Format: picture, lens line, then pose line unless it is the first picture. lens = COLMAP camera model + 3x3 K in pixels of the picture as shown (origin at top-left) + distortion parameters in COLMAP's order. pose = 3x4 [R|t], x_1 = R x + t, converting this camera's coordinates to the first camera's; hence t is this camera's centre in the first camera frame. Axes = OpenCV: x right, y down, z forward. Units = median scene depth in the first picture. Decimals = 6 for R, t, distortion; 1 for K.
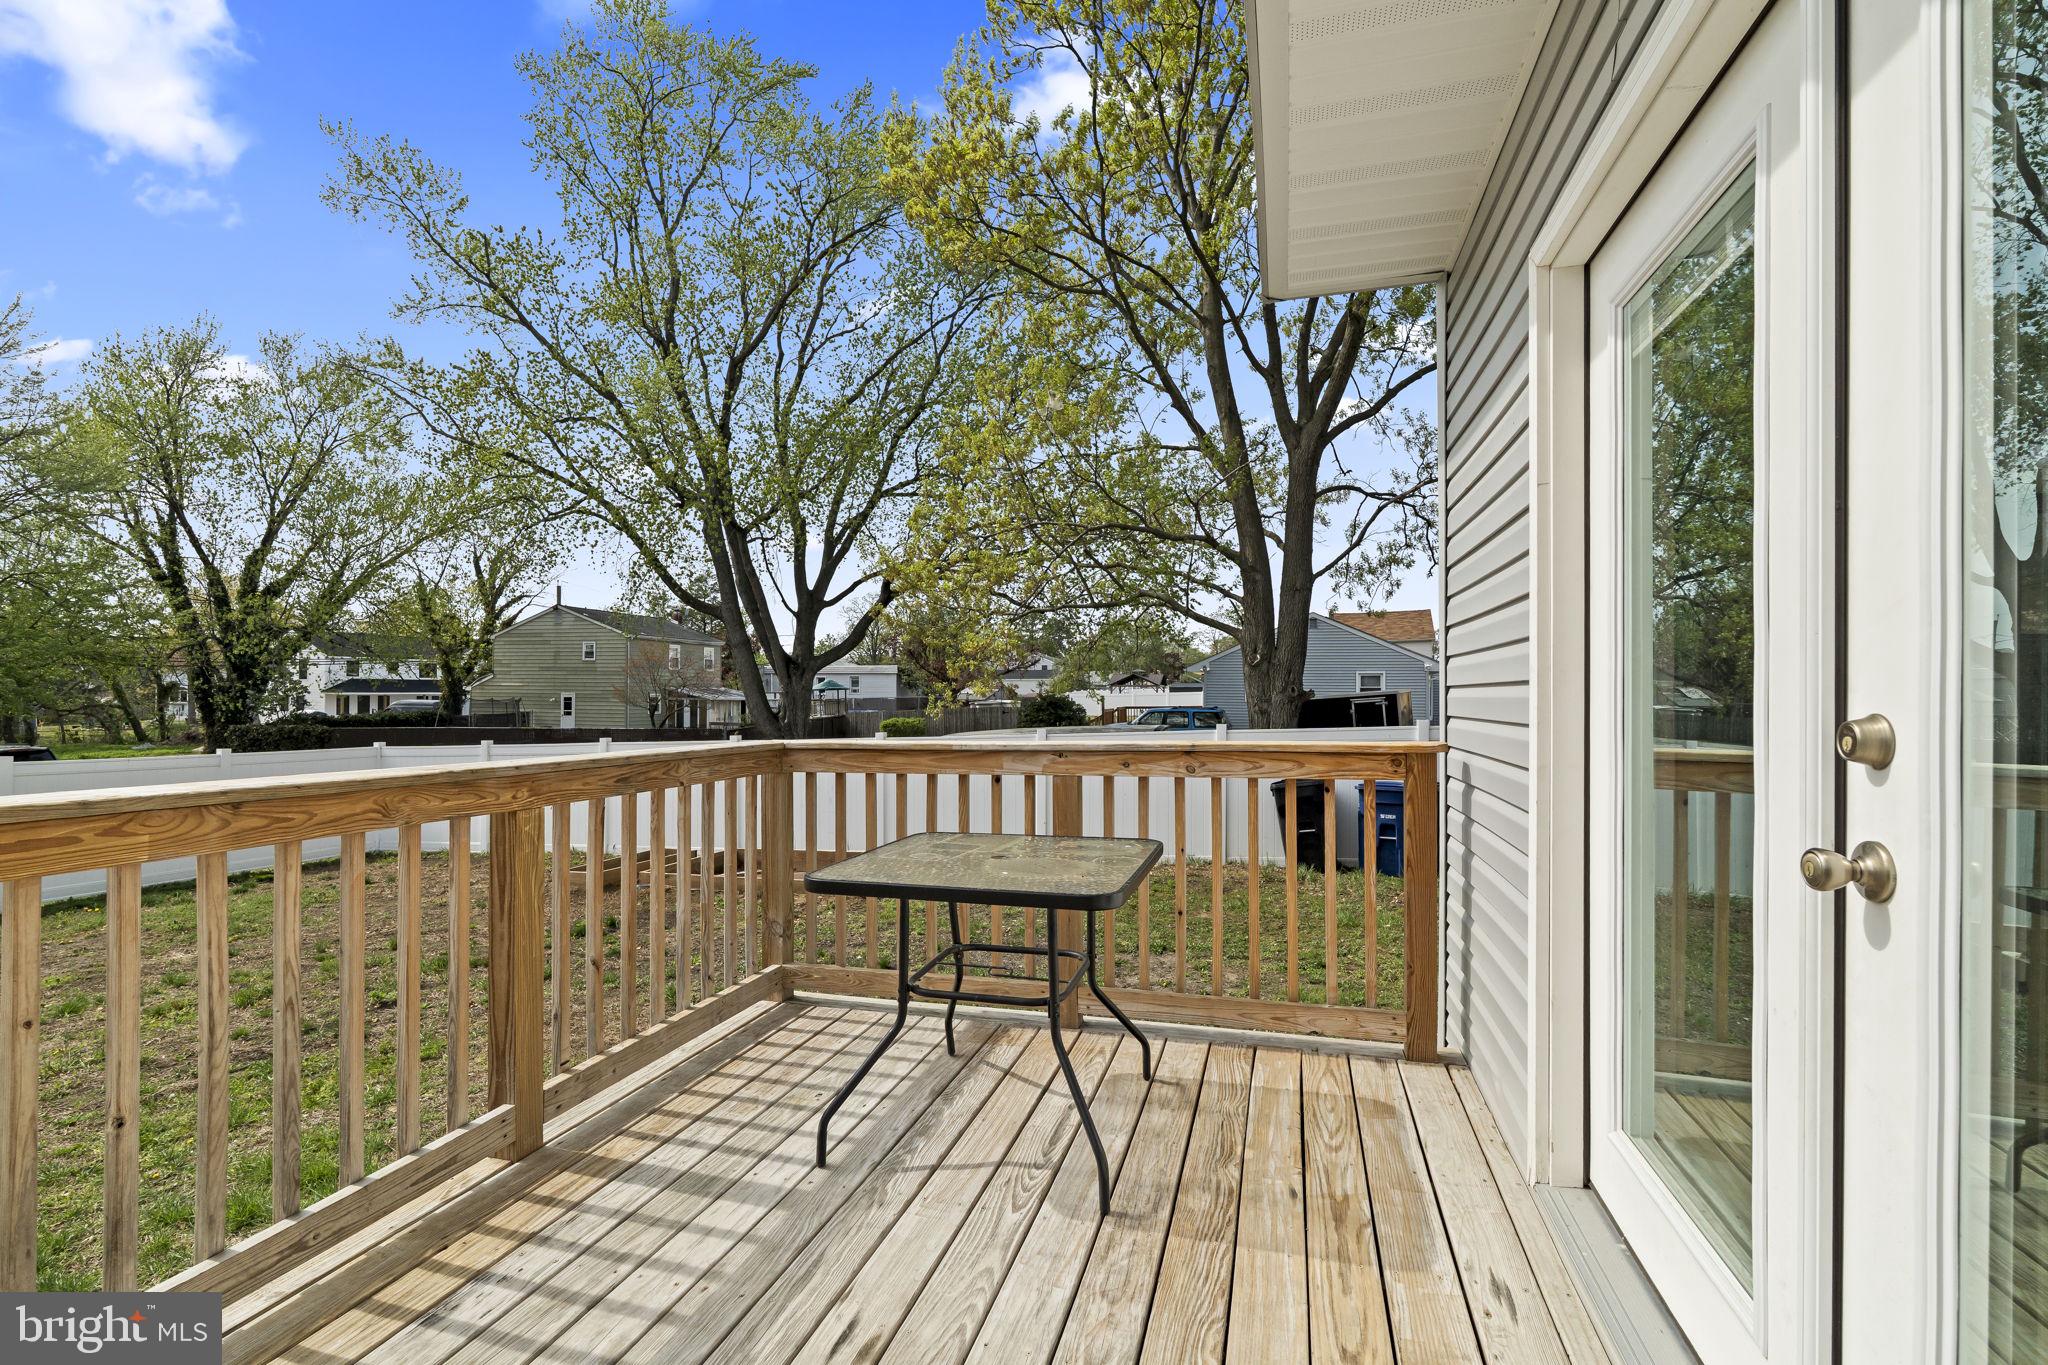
lens RADIAL K [[903.3, 0, 1036.5], [0, 903.3, 686.2], [0, 0, 1]] dist [-0.007489, -0.001098]
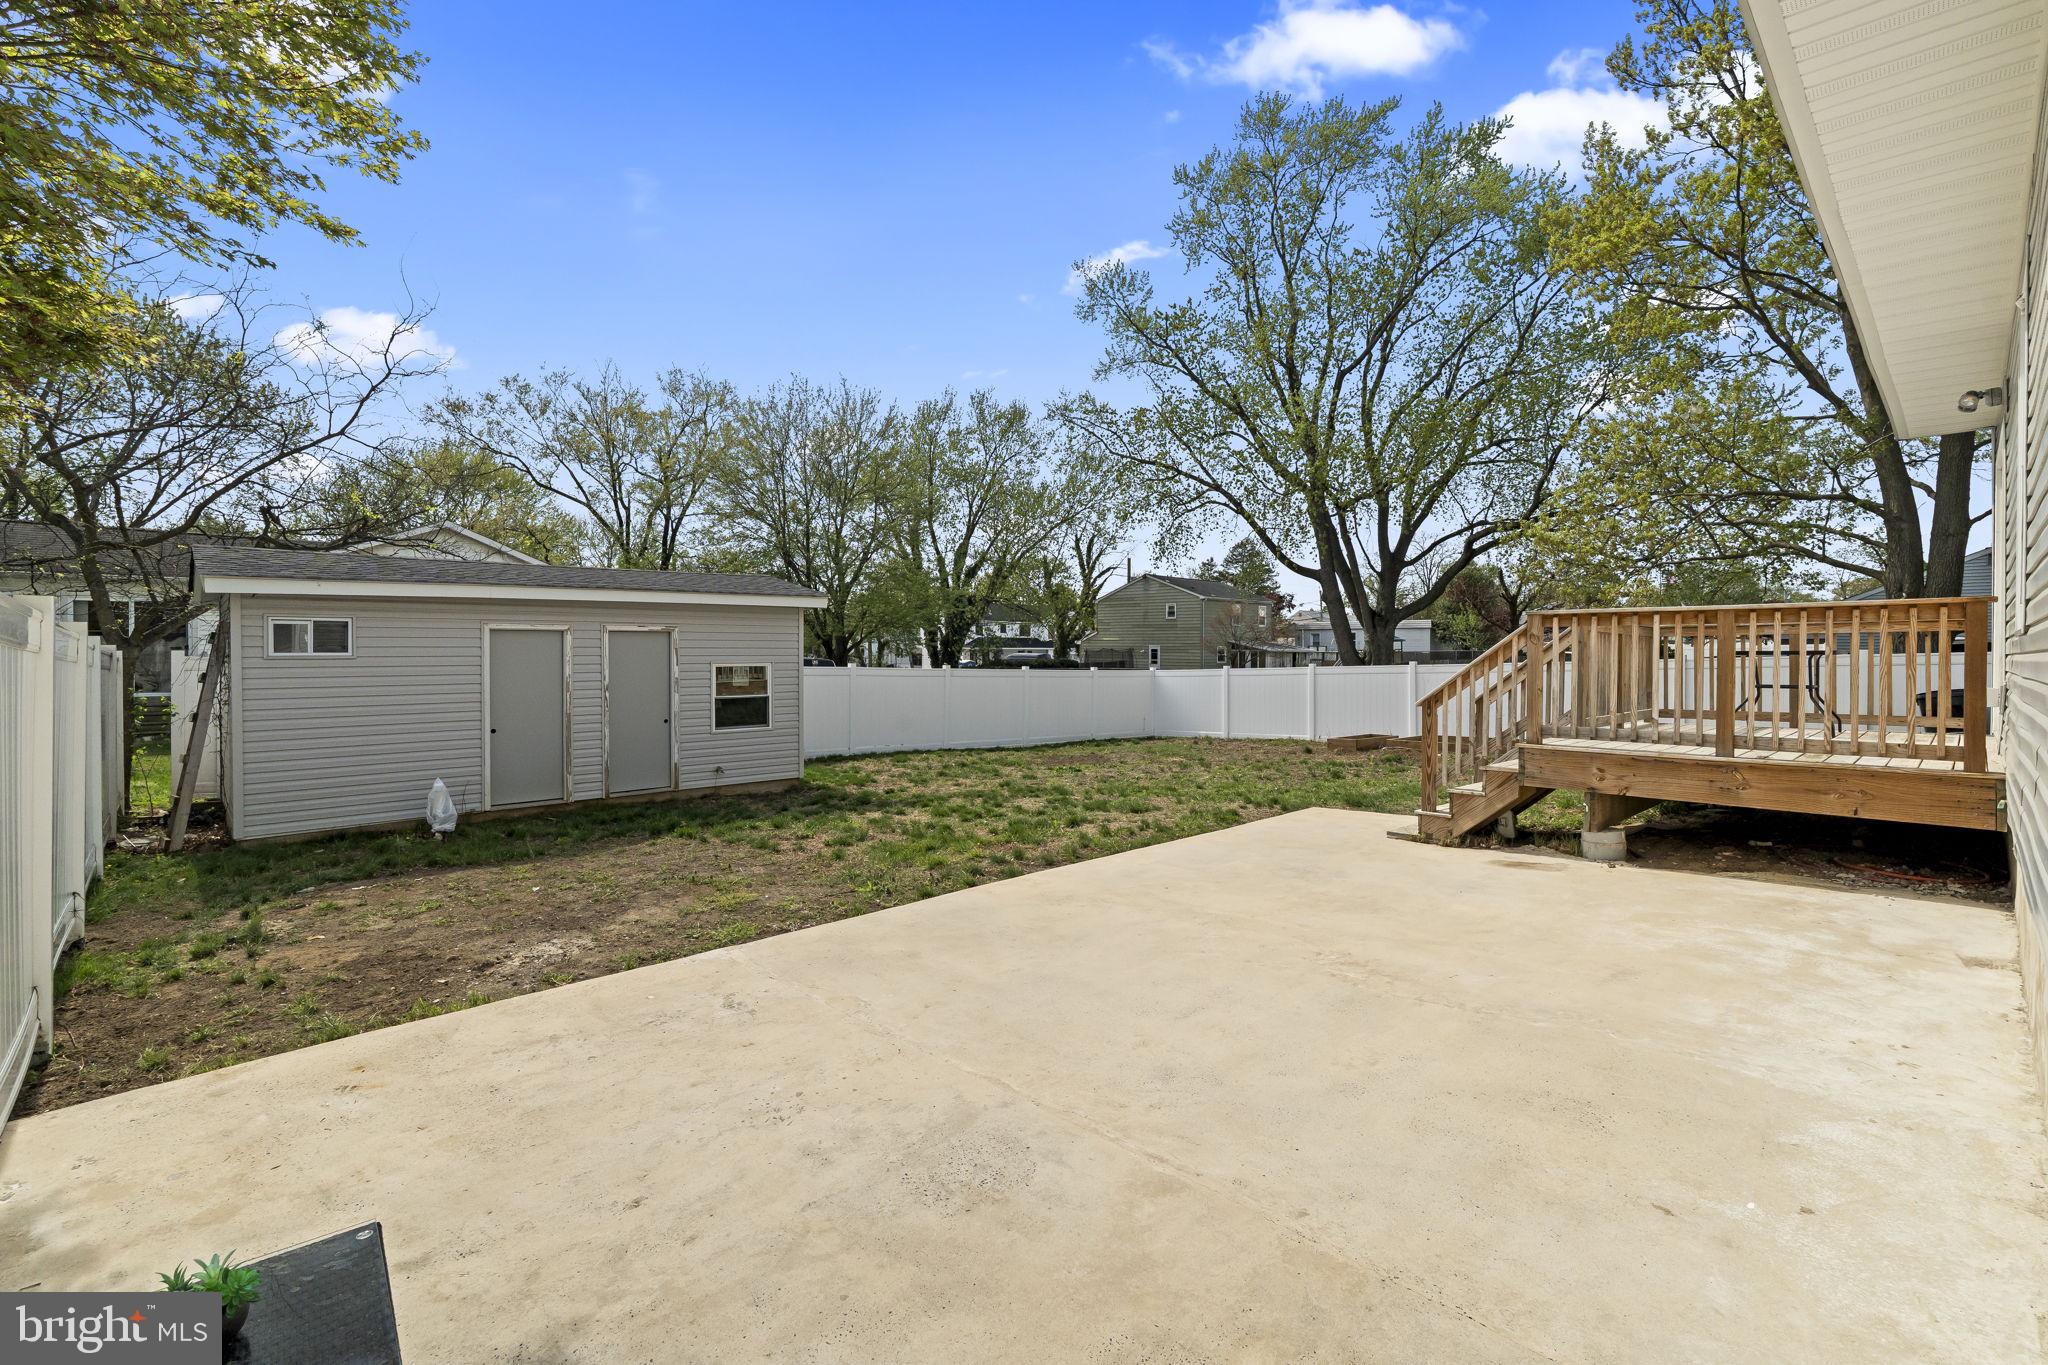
lens RADIAL K [[903.3, 0, 1023.8], [0, 903.3, 656.4], [0, 0, 1]] dist [-0.007489, -0.001098]
pose [[0.858497, 0.003535, -0.512806, -0.068260], [0.002579, 0.999934, 0.011210, 0.015431], [0.512812, -0.010946, 0.858431, -0.288651]]
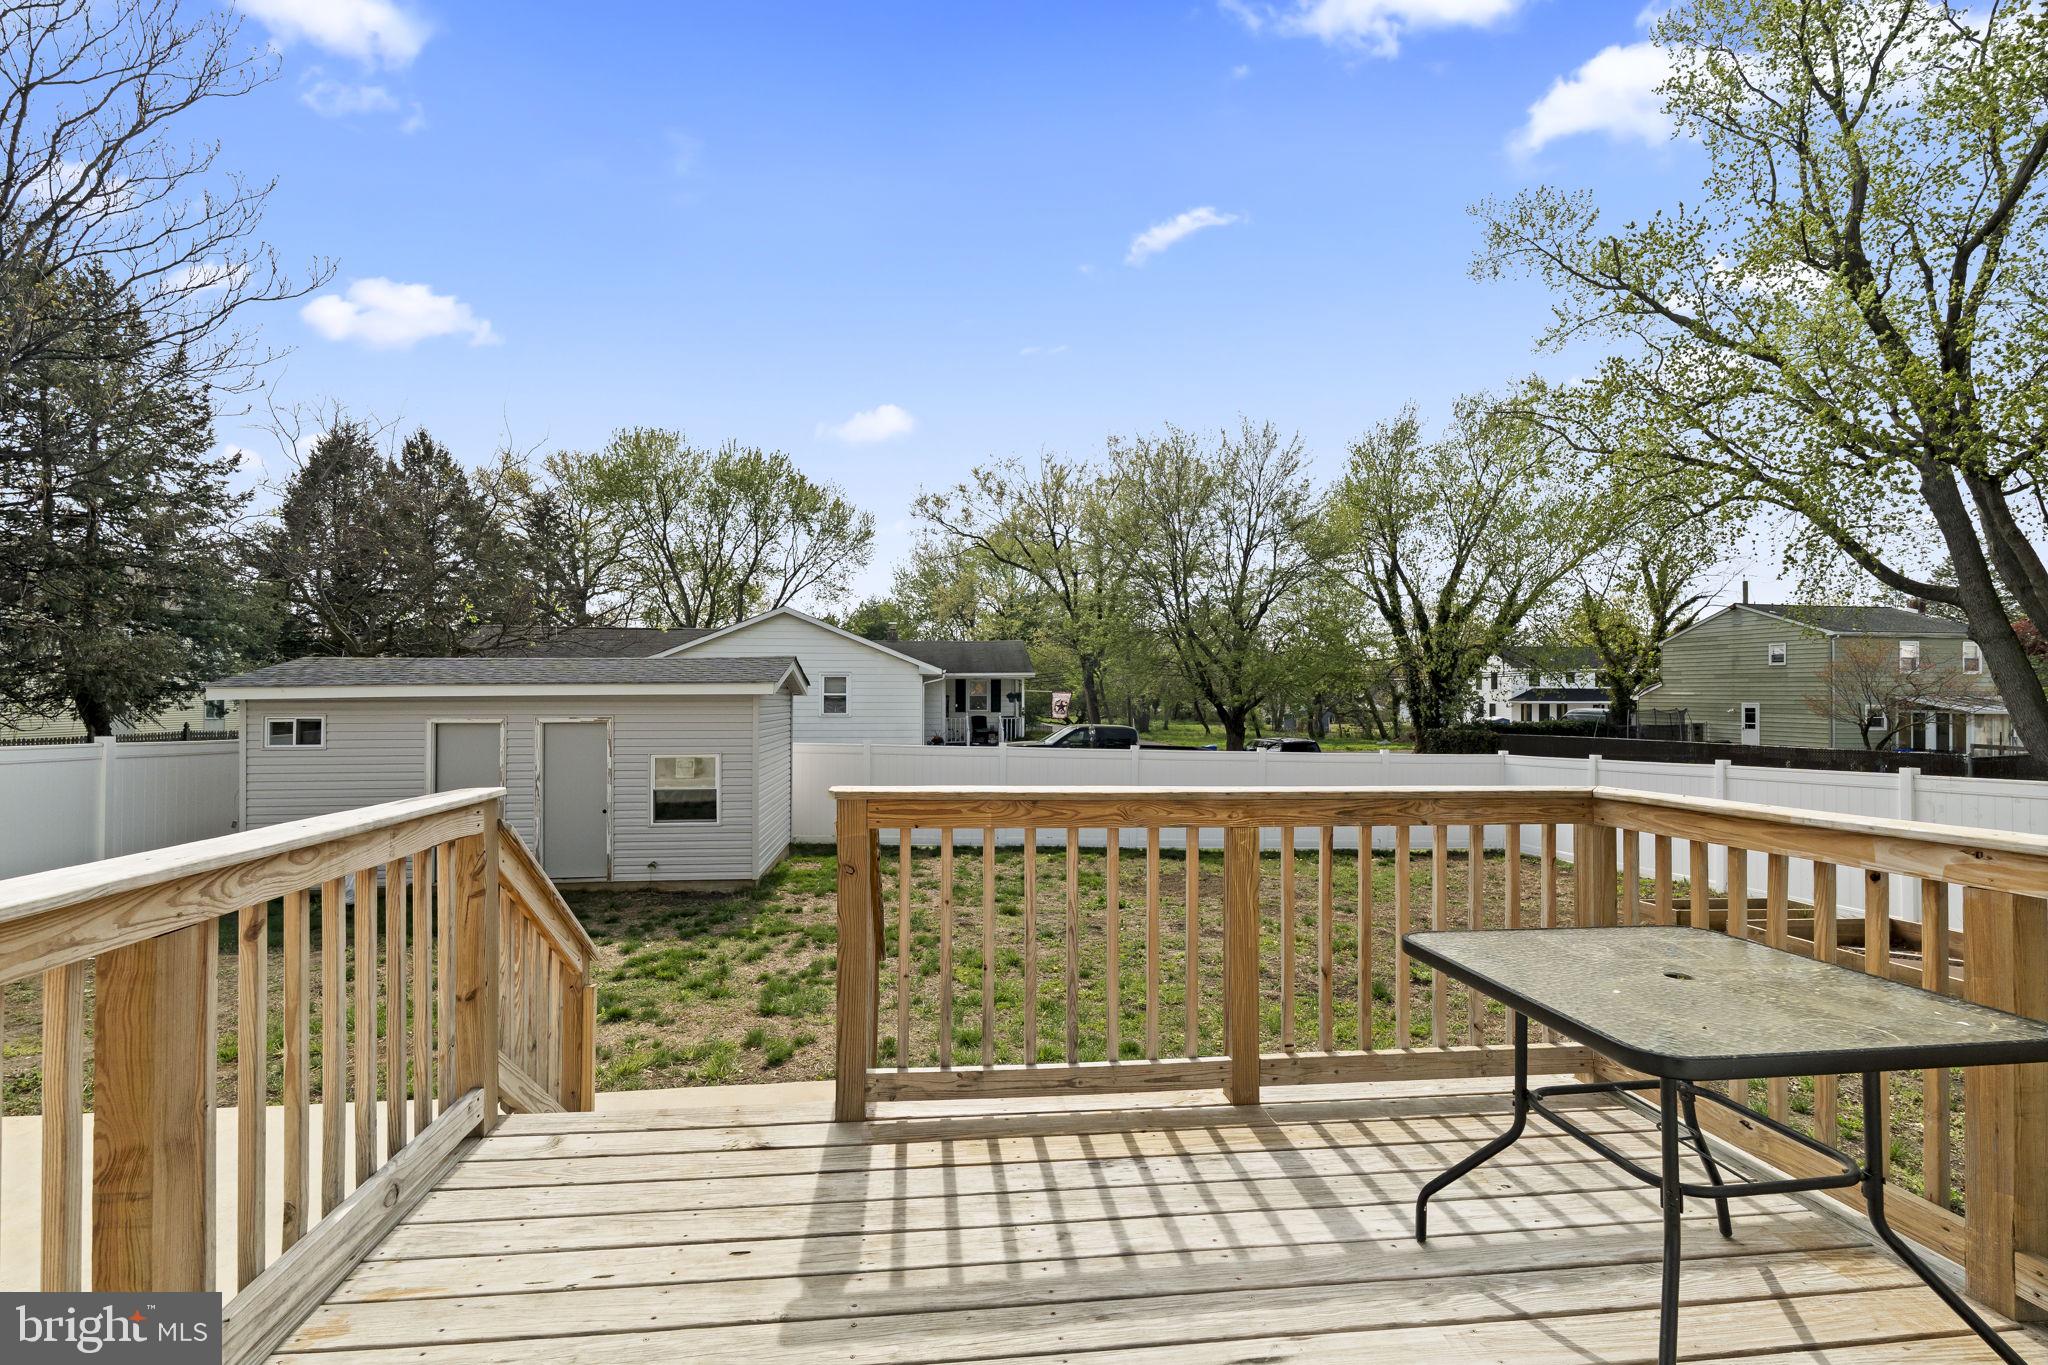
lens RADIAL K [[903.3, 0, 1015.0], [0, 903.3, 690.4], [0, 0, 1]] dist [-0.007489, -0.001098]
pose [[0.374246, -0.007722, -0.927297, 0.041688], [0.004162, 0.999969, -0.006647, -0.004115], [0.927320, -0.001372, 0.374267, 0.020495]]
